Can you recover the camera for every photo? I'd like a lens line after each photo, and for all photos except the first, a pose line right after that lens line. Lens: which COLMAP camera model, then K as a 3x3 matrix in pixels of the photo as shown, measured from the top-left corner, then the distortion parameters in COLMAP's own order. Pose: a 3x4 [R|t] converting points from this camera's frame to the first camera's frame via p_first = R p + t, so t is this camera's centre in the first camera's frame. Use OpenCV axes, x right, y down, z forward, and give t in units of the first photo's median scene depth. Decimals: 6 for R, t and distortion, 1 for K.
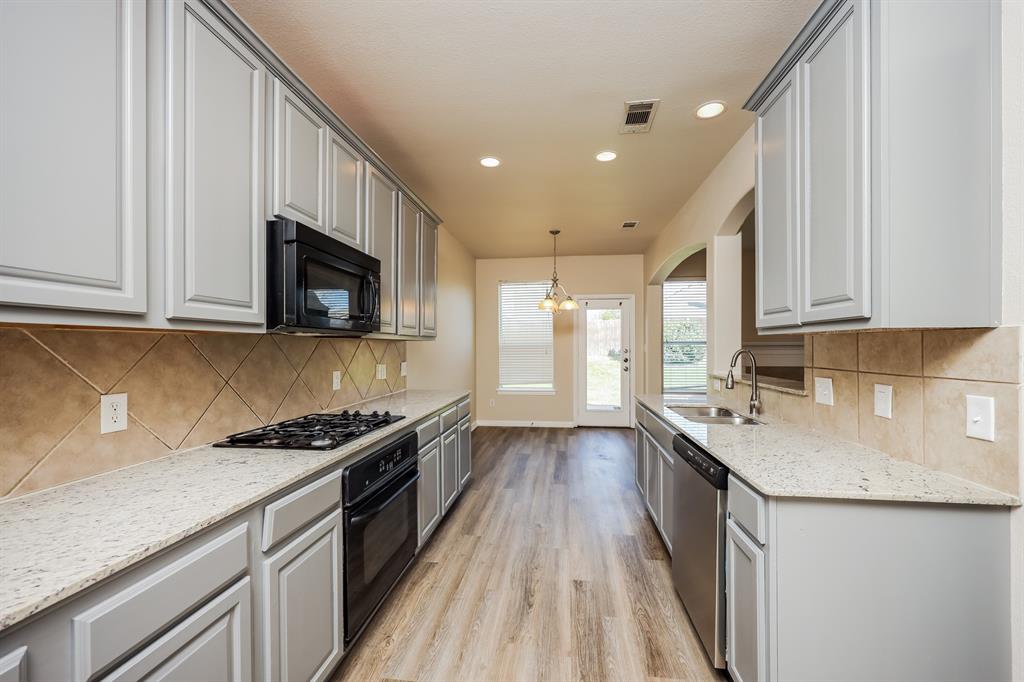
lens RADIAL K [[418.1, 0, 516.9], [0, 418.1, 347.3], [0, 0, 1]] dist [-0.000006, 0.000060]
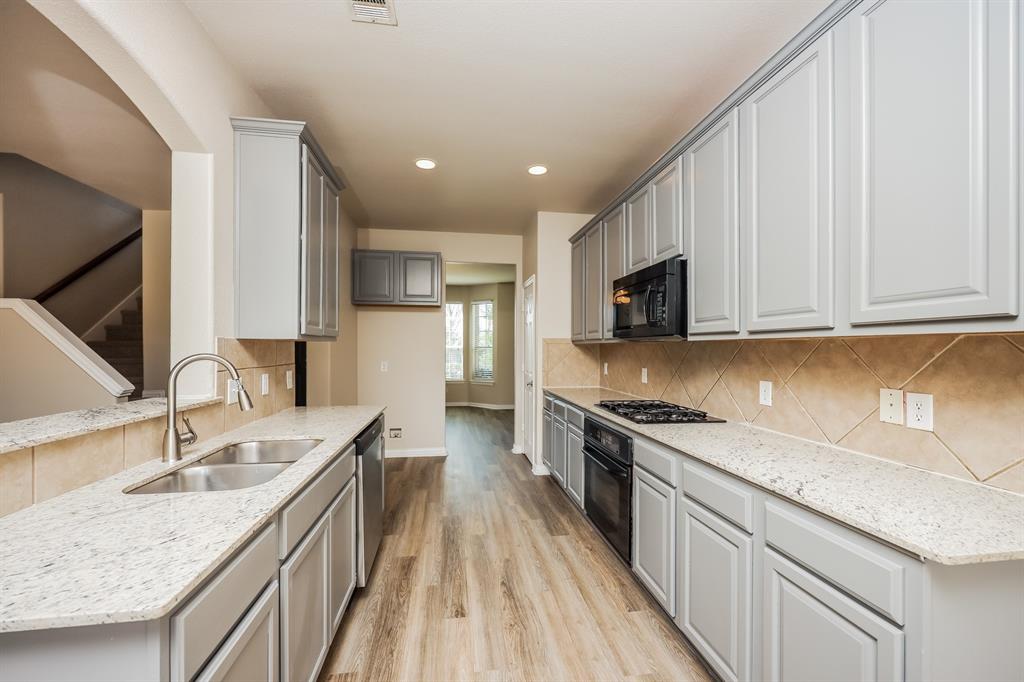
lens RADIAL K [[418.1, 0, 517.2], [0, 418.1, 347.8], [0, 0, 1]] dist [-0.000006, 0.000060]
pose [[-0.962597, -0.001330, -0.270933, 0.281875], [-0.000912, 0.999998, -0.001668, -0.007387], [0.270934, -0.001358, -0.962597, 1.963572]]
